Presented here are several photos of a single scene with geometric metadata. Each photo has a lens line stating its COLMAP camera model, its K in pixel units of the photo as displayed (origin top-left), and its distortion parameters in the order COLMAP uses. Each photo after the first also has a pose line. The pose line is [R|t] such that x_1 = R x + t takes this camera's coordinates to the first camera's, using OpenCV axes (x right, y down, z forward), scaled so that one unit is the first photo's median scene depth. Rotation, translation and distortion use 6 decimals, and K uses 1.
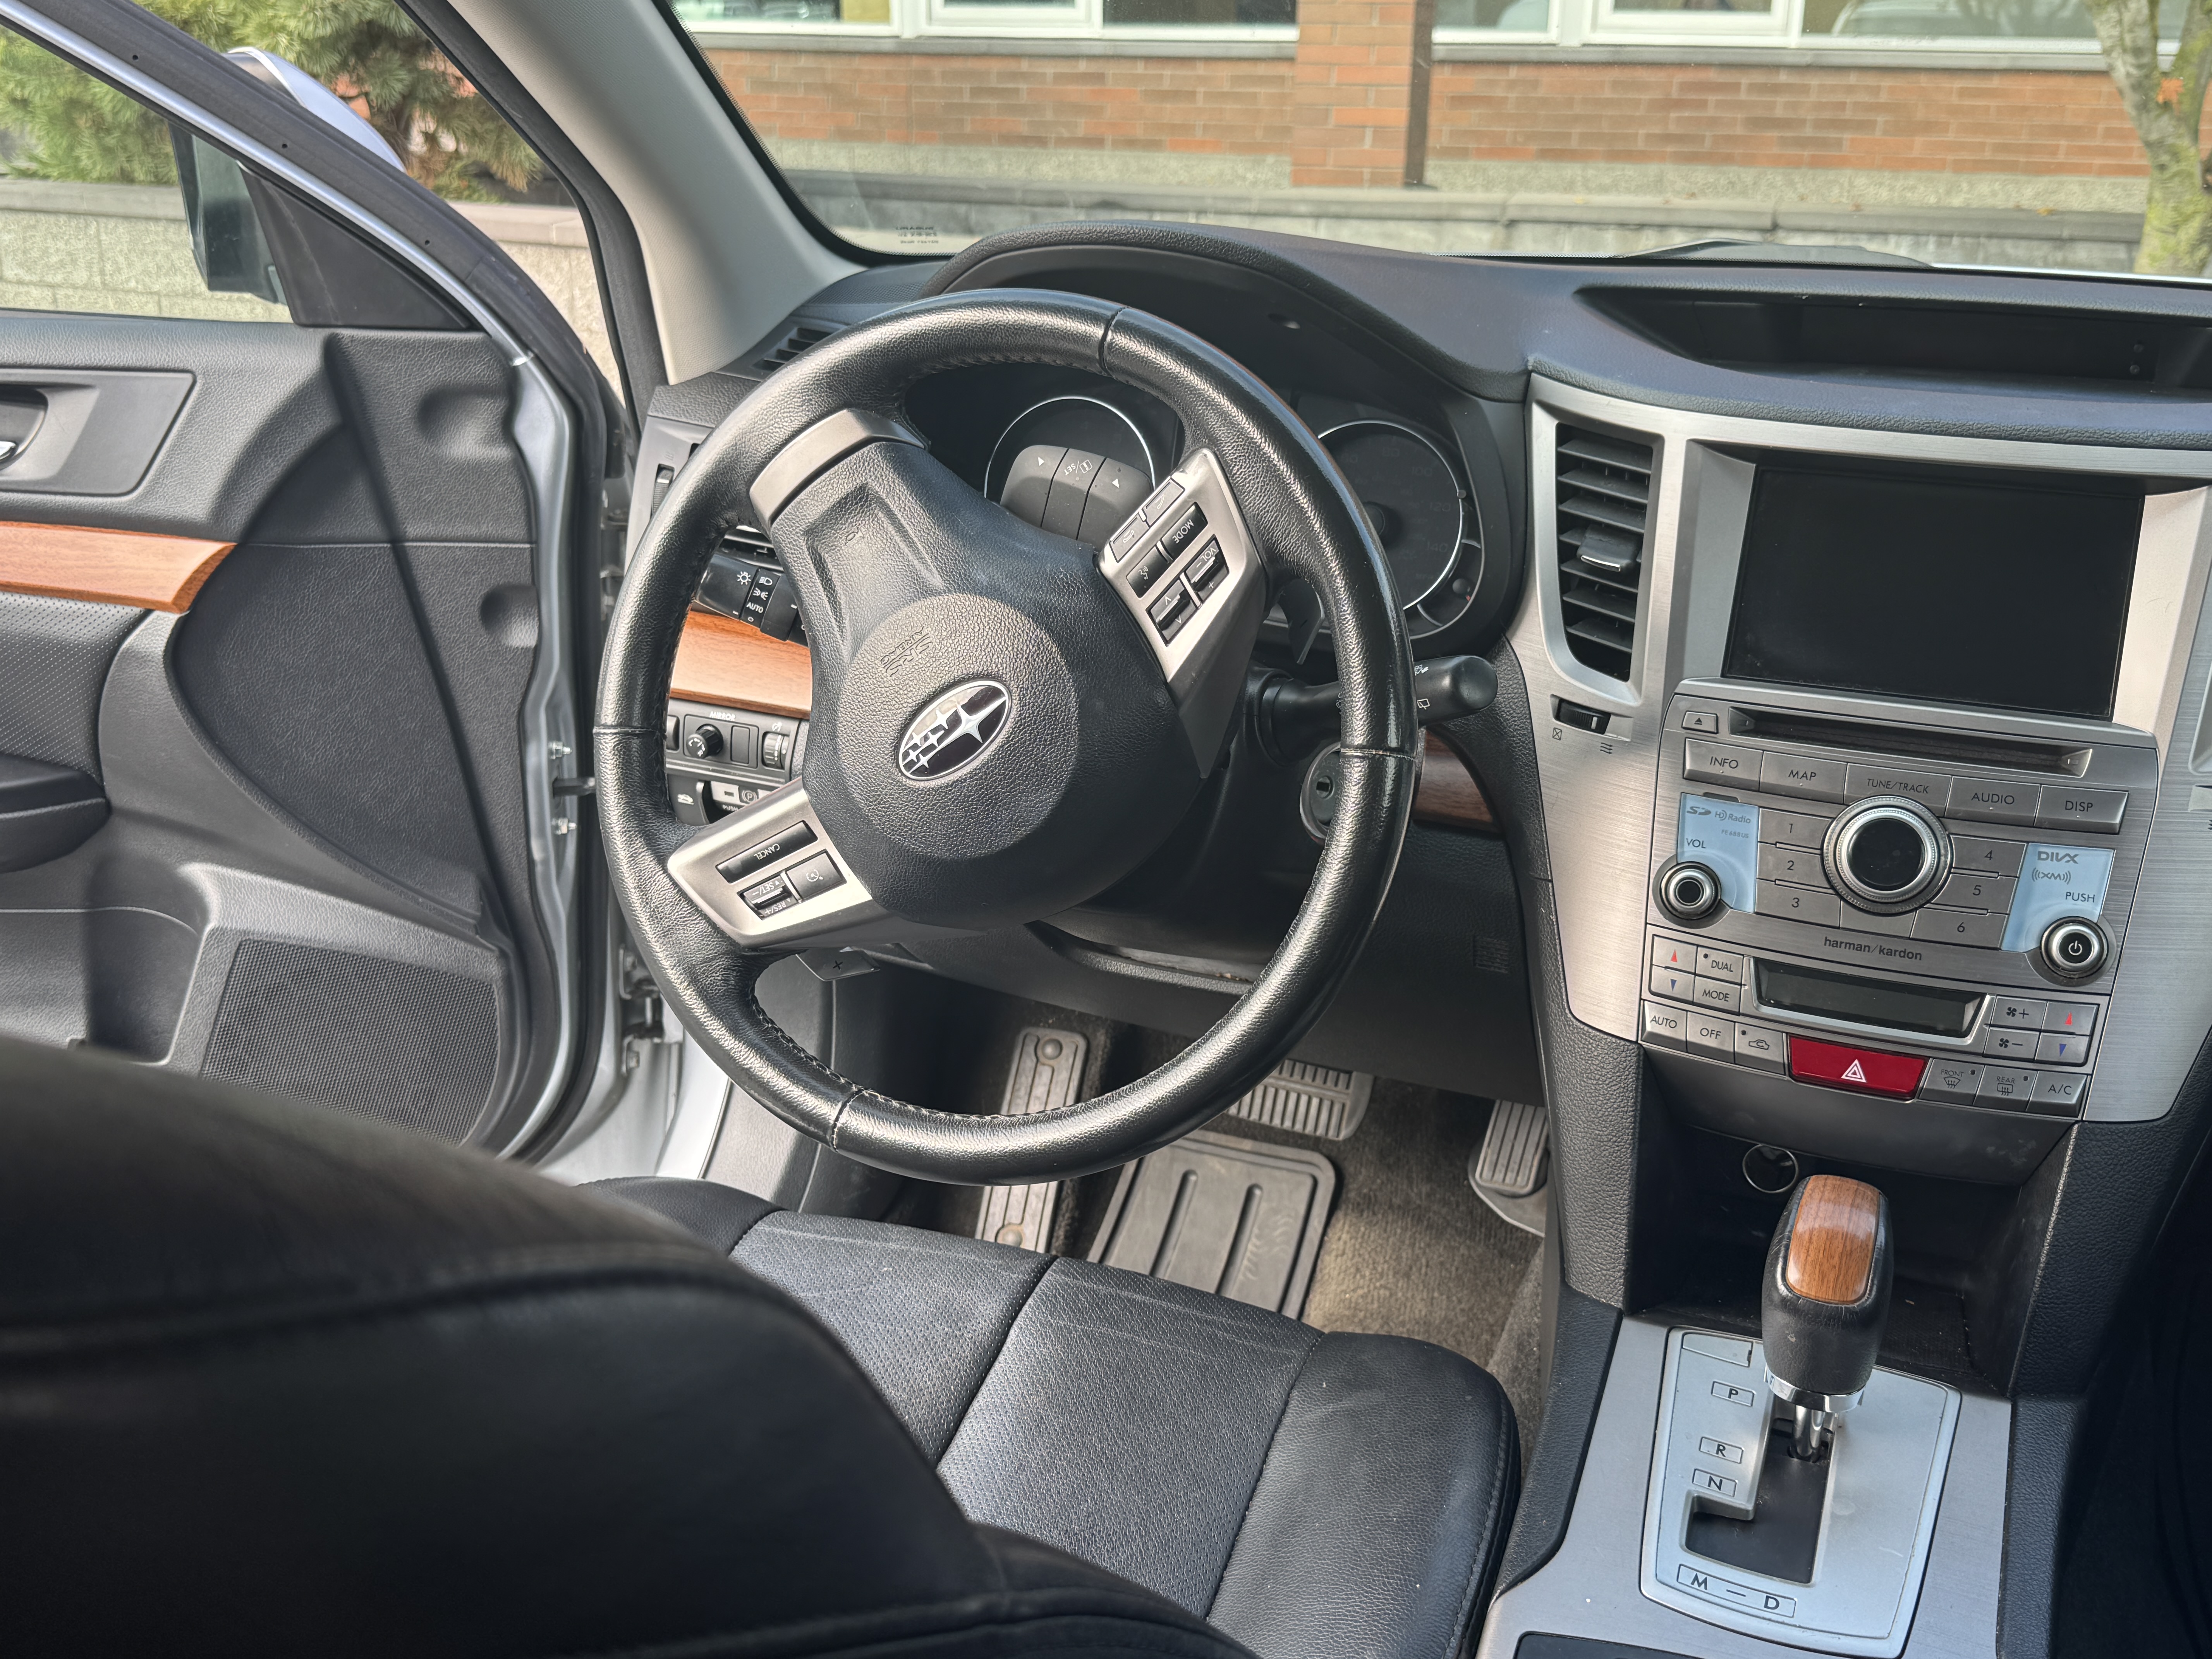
lens RADIAL K [[2229.1, 0, 1100.5], [0, 2229.1, 837.3], [0, 0, 1]] dist [0.162607, -0.350642]
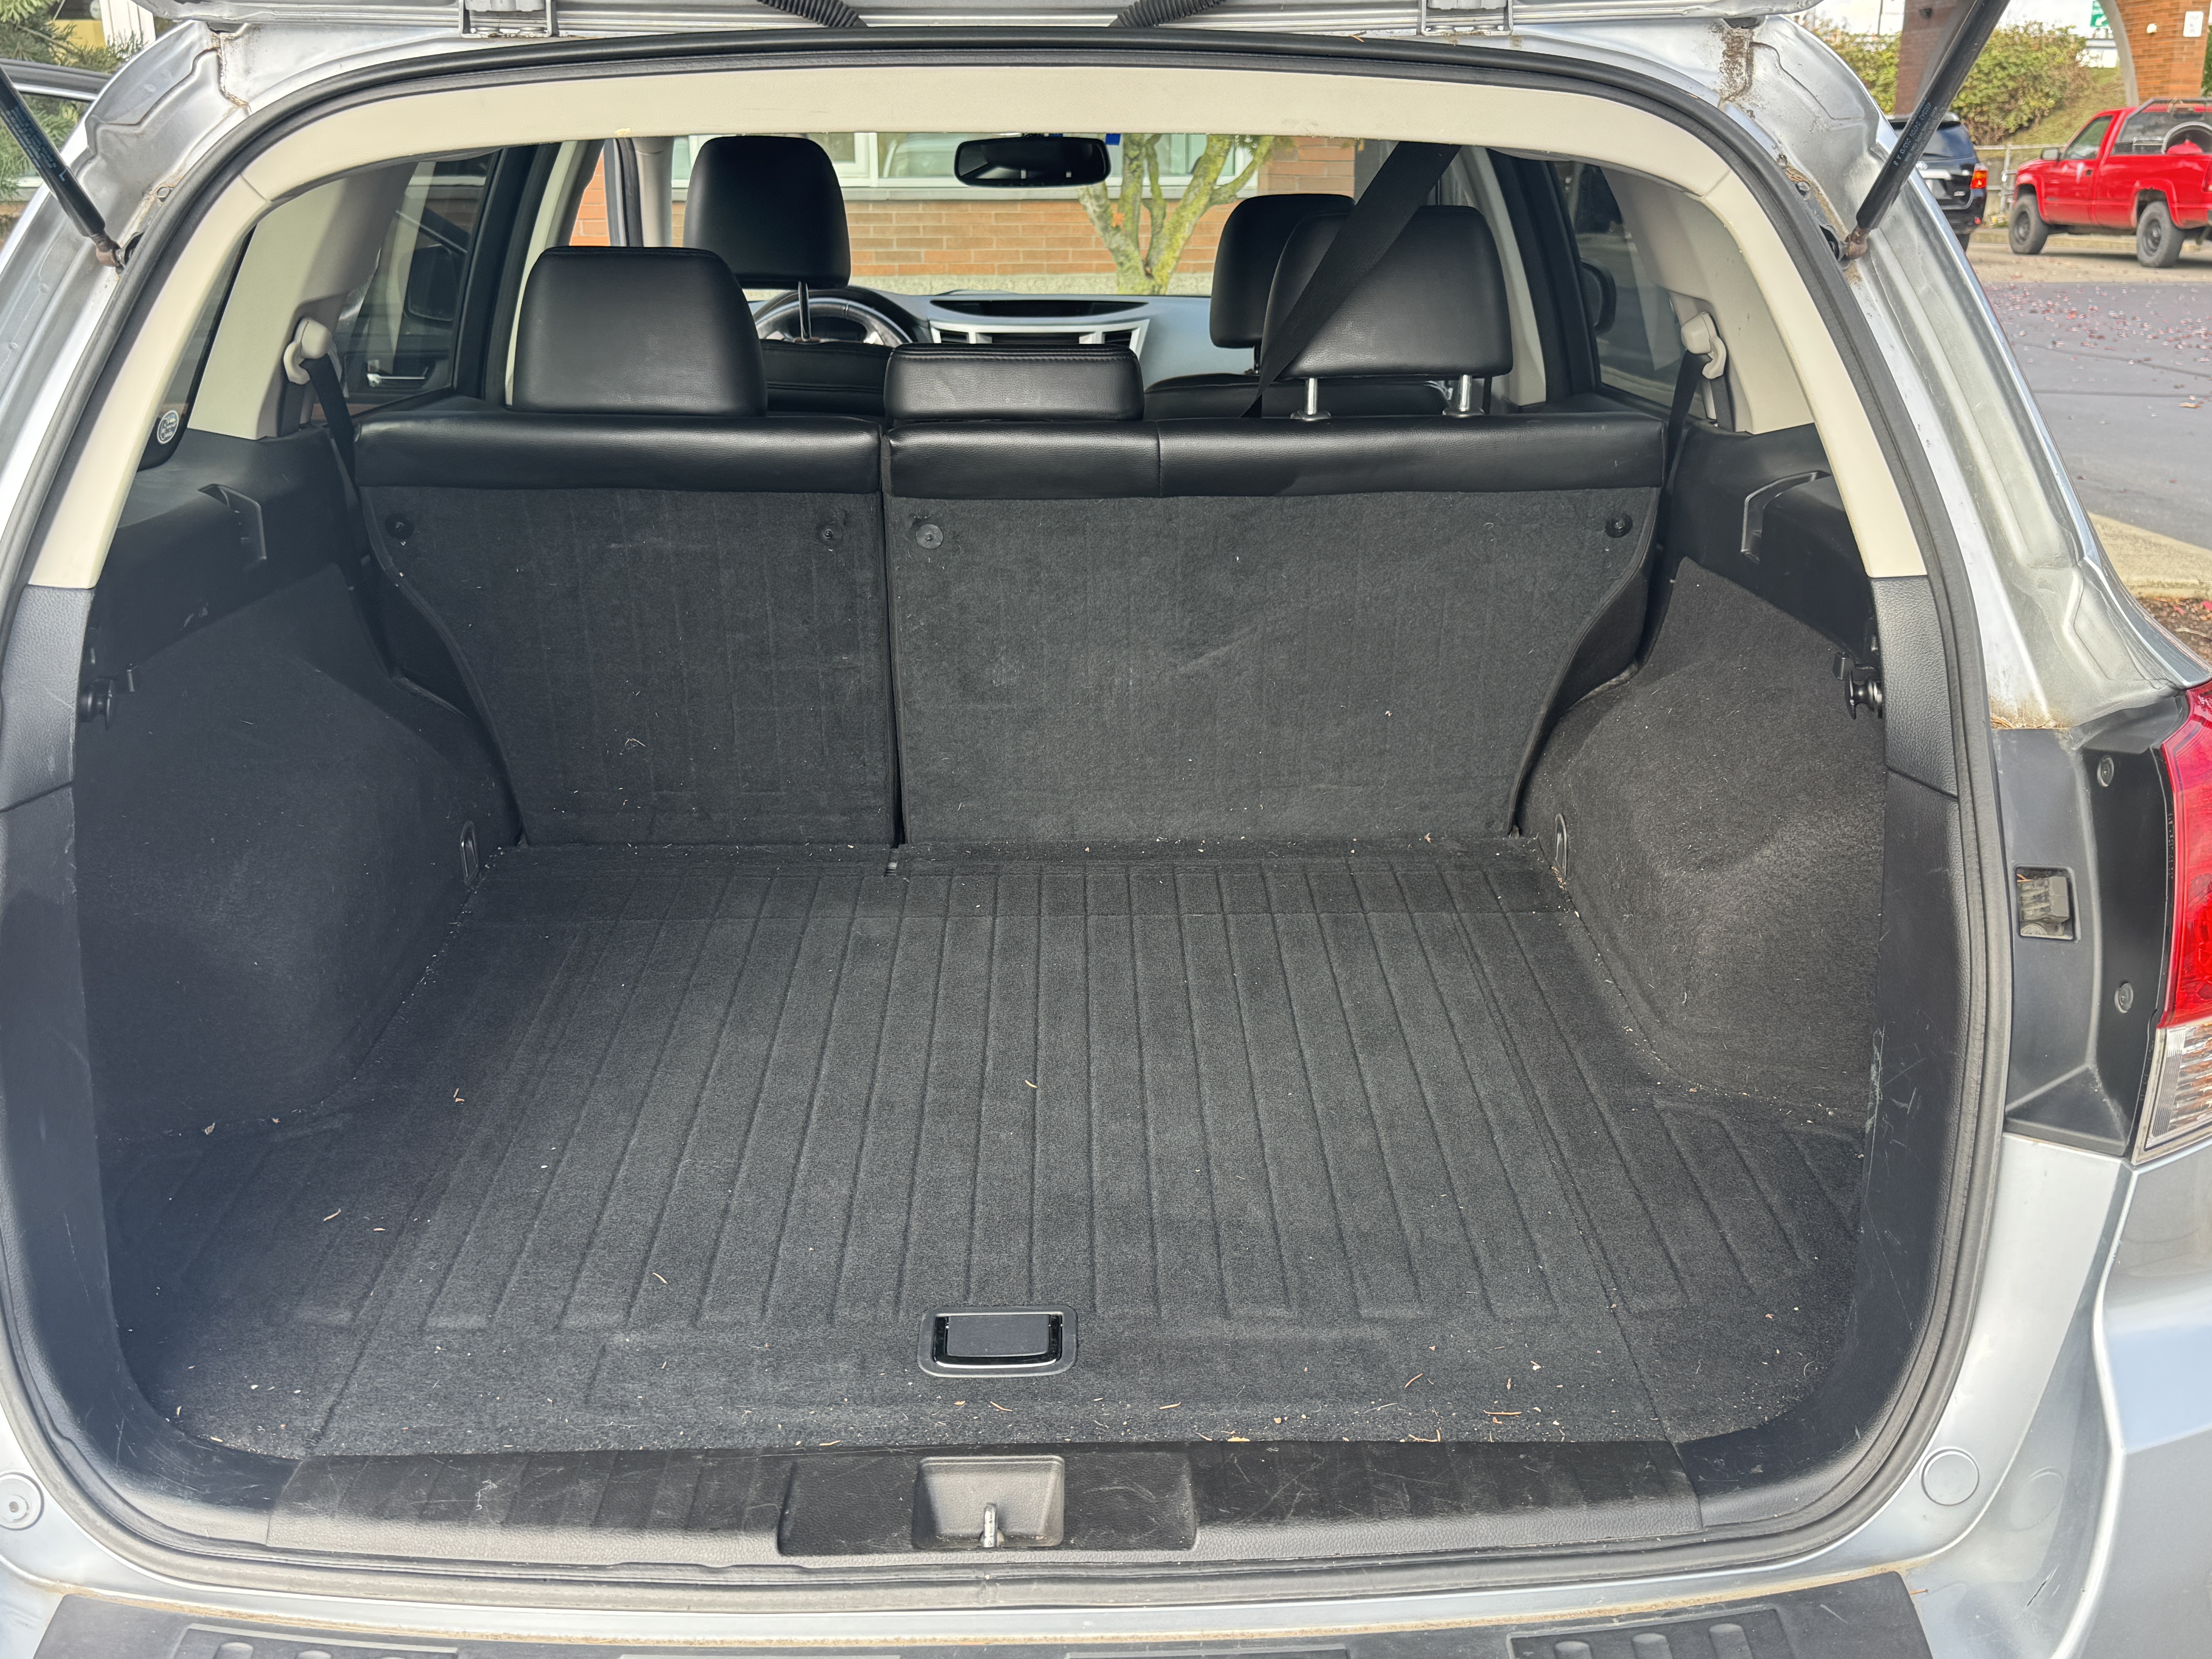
lens RADIAL K [[2266.0, 0, 1106.0], [0, 2266.0, 829.5], [0, 0, 1]] dist [0.095747, -0.223021]
pose [[0.921897, -0.126921, 0.366057, -0.927242], [0.146344, 0.988900, -0.025684, 0.696385], [-0.358734, 0.077248, 0.930238, -2.311612]]
